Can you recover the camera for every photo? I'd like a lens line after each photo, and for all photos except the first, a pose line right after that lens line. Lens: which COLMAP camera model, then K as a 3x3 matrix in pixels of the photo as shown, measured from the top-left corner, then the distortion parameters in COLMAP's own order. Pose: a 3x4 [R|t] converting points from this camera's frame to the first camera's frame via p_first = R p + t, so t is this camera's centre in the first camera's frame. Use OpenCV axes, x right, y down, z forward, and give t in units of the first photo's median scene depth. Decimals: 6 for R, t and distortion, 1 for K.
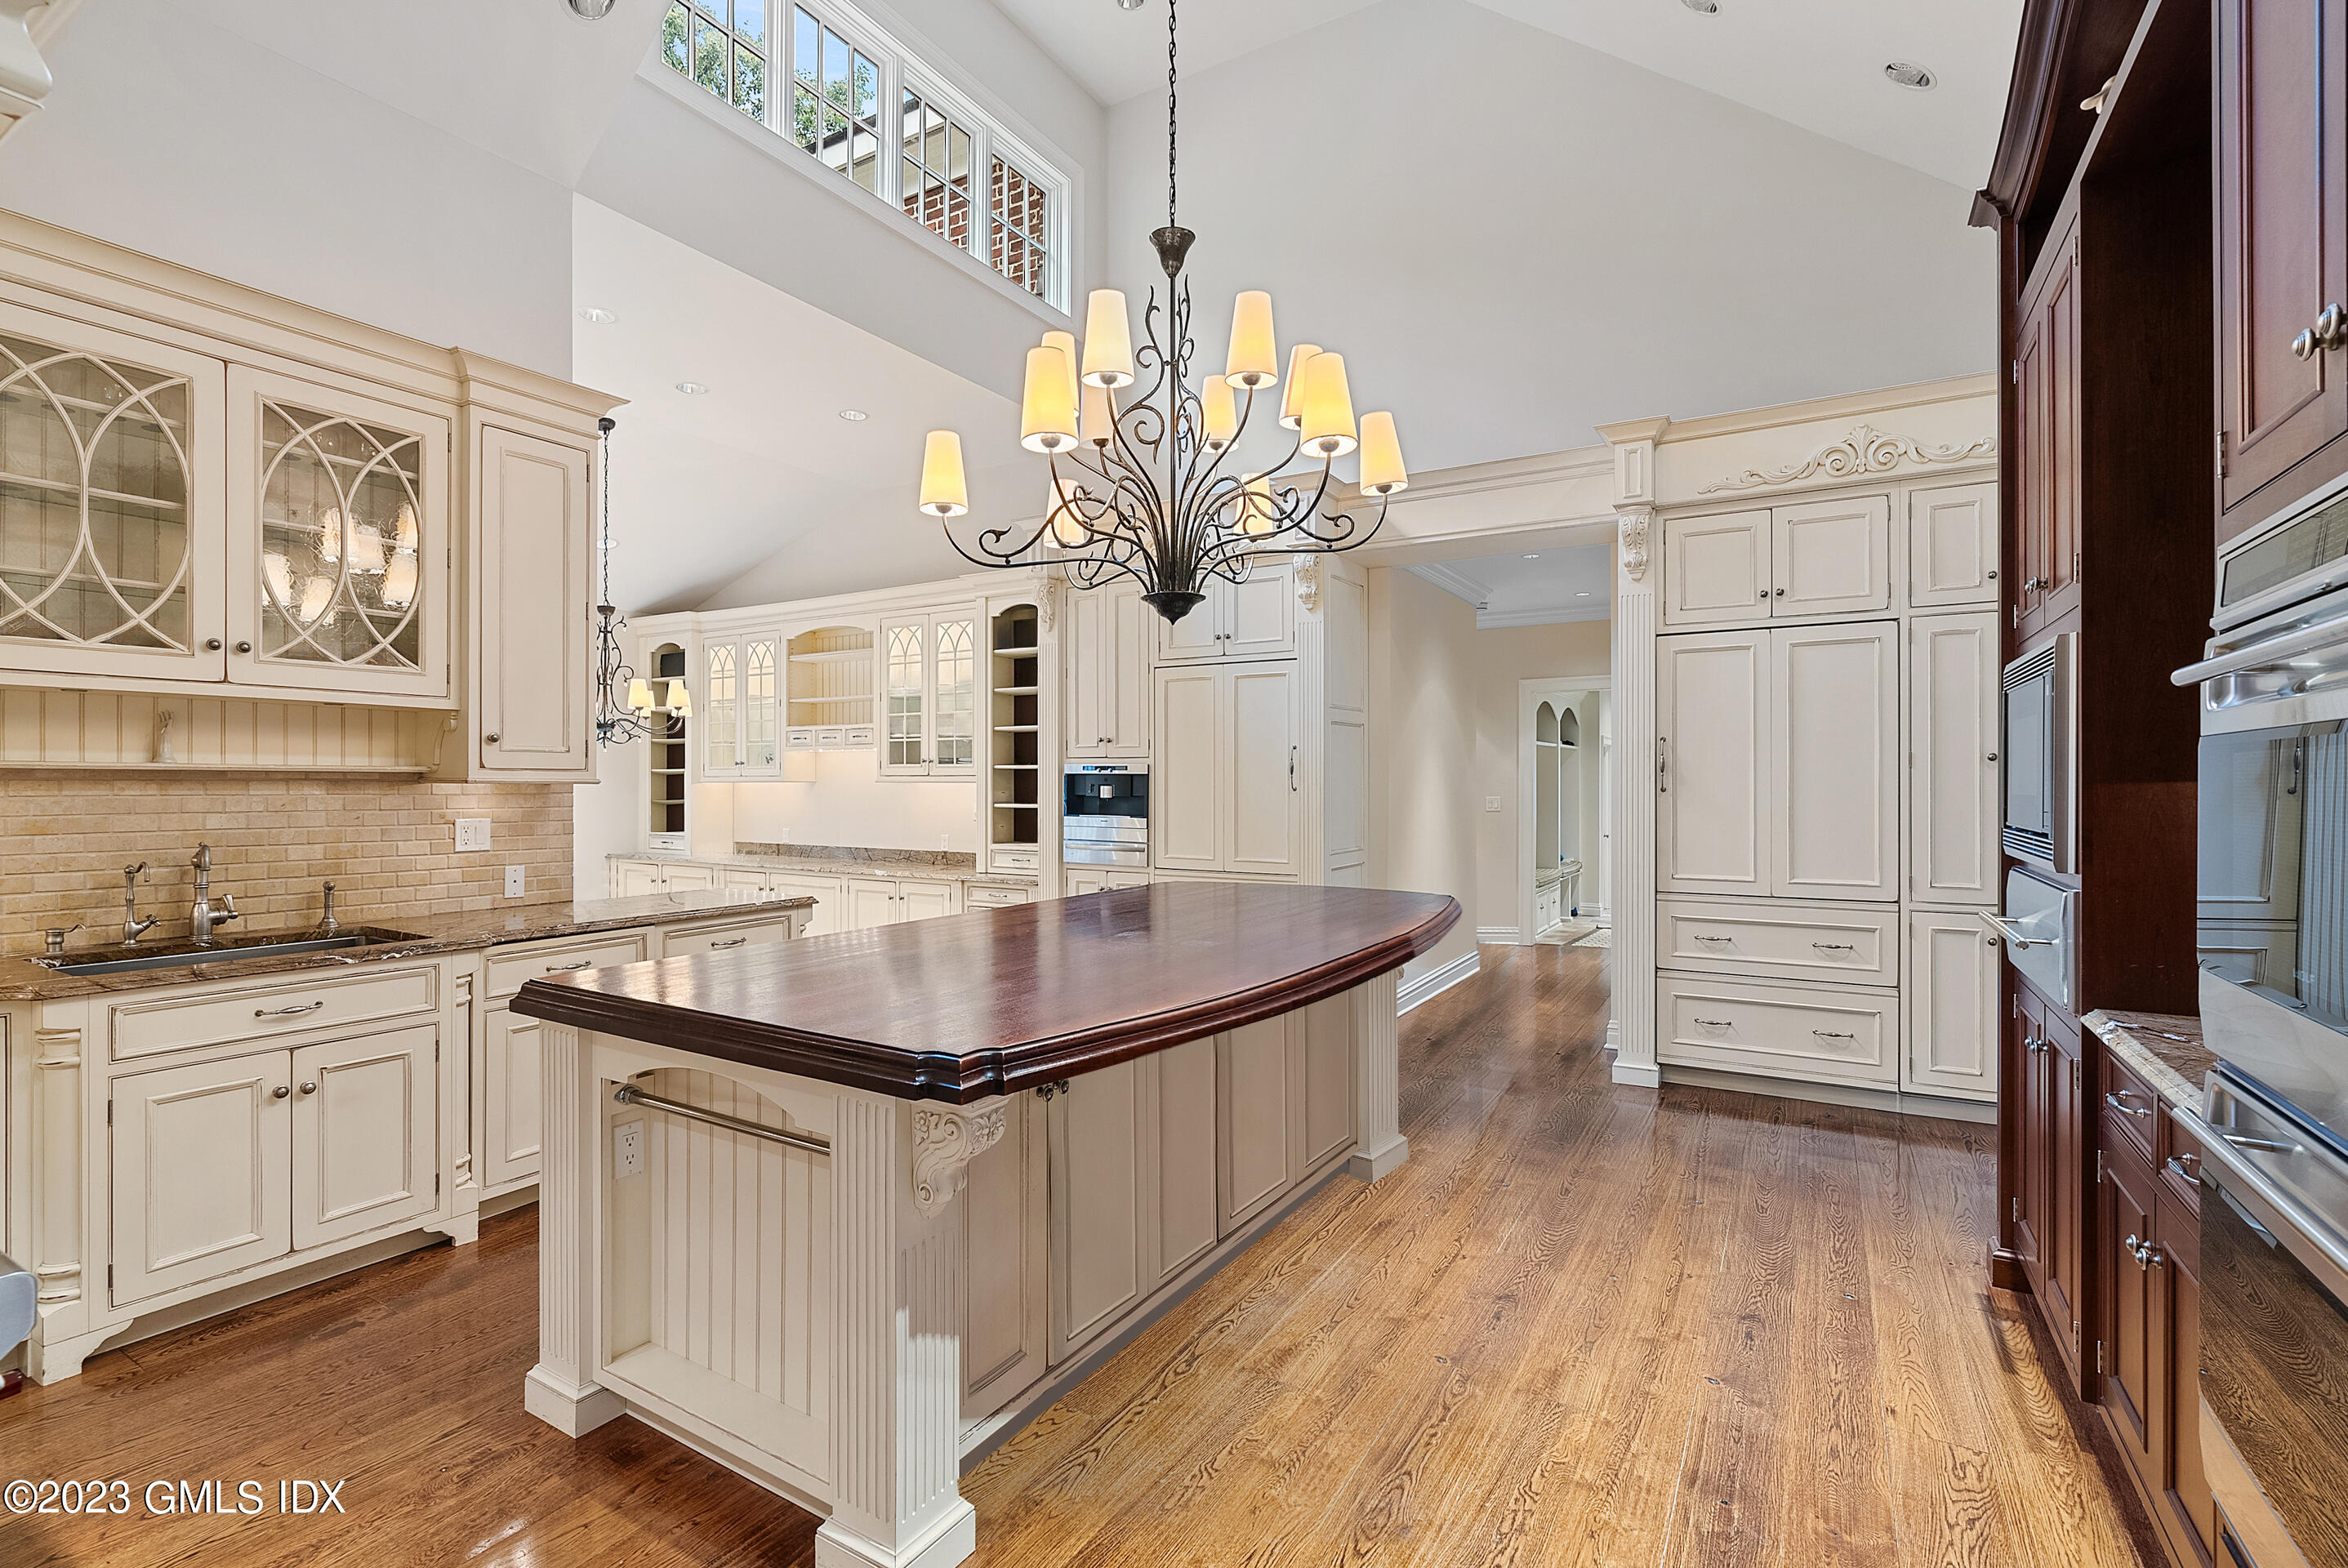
lens RADIAL K [[1073.3, 0, 1174.1], [0, 1073.3, 784.0], [0, 0, 1]] dist [-0.001810, -0.000248]
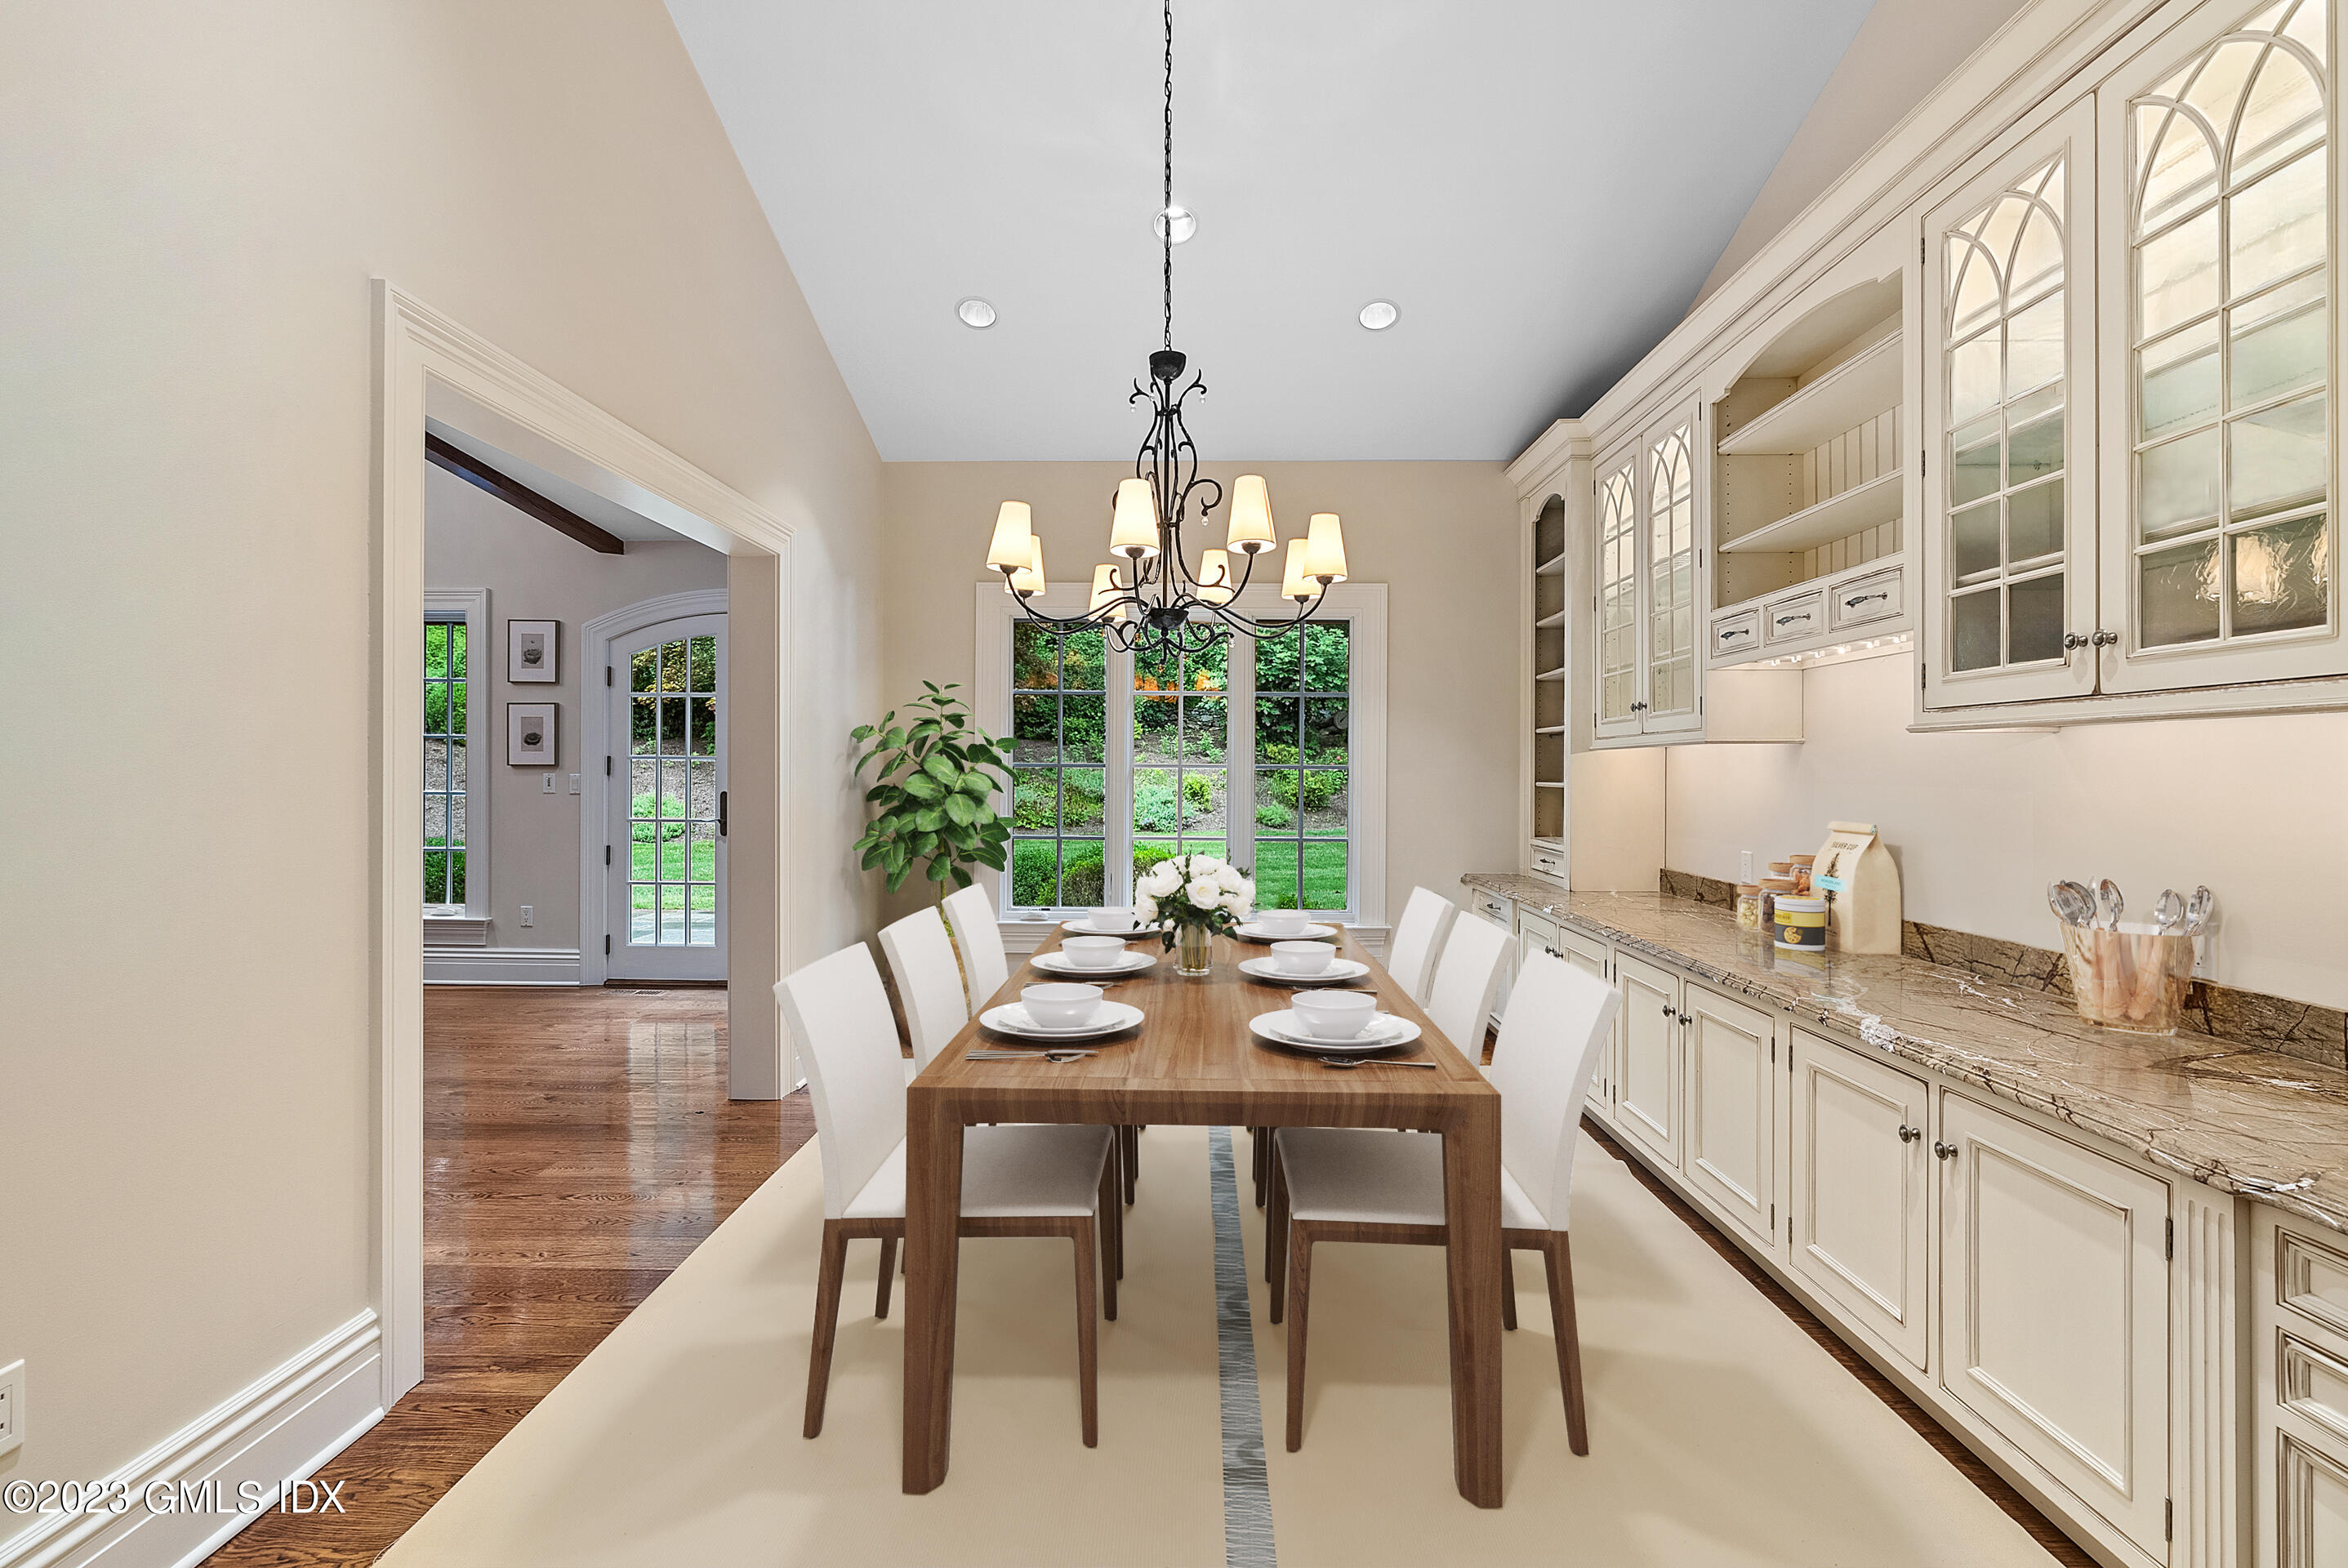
lens RADIAL K [[1073.3, 0, 1177.0], [0, 1073.3, 772.0], [0, 0, 1]] dist [-0.001810, -0.000248]
pose [[0.507767, -0.003391, -0.861488, -0.112574], [0.001060, 0.999994, -0.003311, 0.011786], [0.861494, 0.000768, 0.507768, 0.651138]]
